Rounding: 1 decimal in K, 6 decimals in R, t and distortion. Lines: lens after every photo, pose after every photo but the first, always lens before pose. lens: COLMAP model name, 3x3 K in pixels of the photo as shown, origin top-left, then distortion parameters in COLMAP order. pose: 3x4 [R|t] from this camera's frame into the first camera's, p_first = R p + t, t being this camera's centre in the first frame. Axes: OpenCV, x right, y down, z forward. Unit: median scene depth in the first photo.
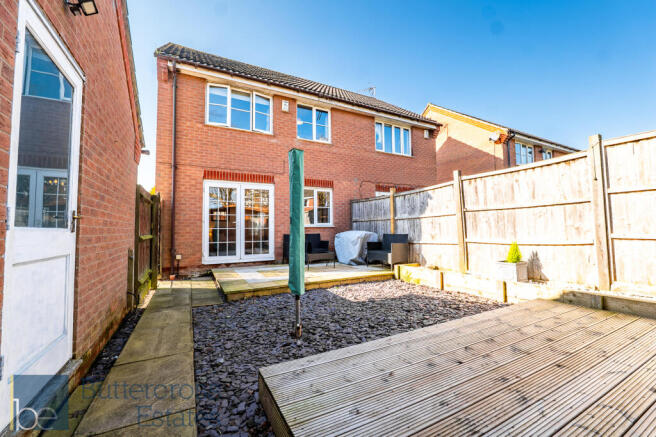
lens RADIAL K [[270.7, 0, 330.0], [0, 270.7, 217.8], [0, 0, 1]] dist [-0.014615, 0.000968]
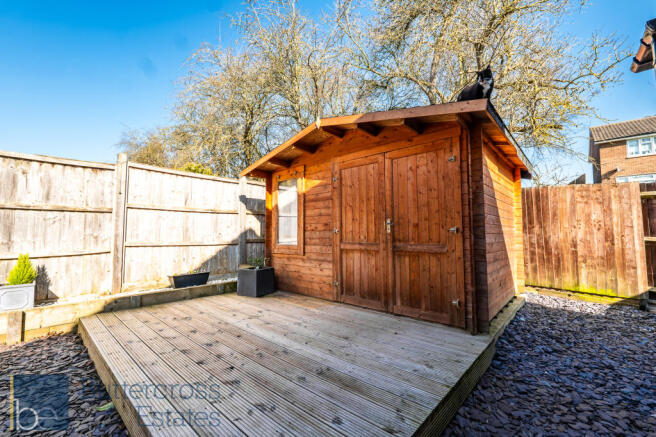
lens RADIAL K [[270.7, 0, 335.1], [0, 270.7, 216.6], [0, 0, 1]] dist [-0.014615, 0.000968]
pose [[-0.338914, 0.076322, 0.937717, -0.183085], [-0.036049, 0.994919, -0.094007, 0.013899], [-0.940126, -0.065664, -0.334441, 0.285265]]
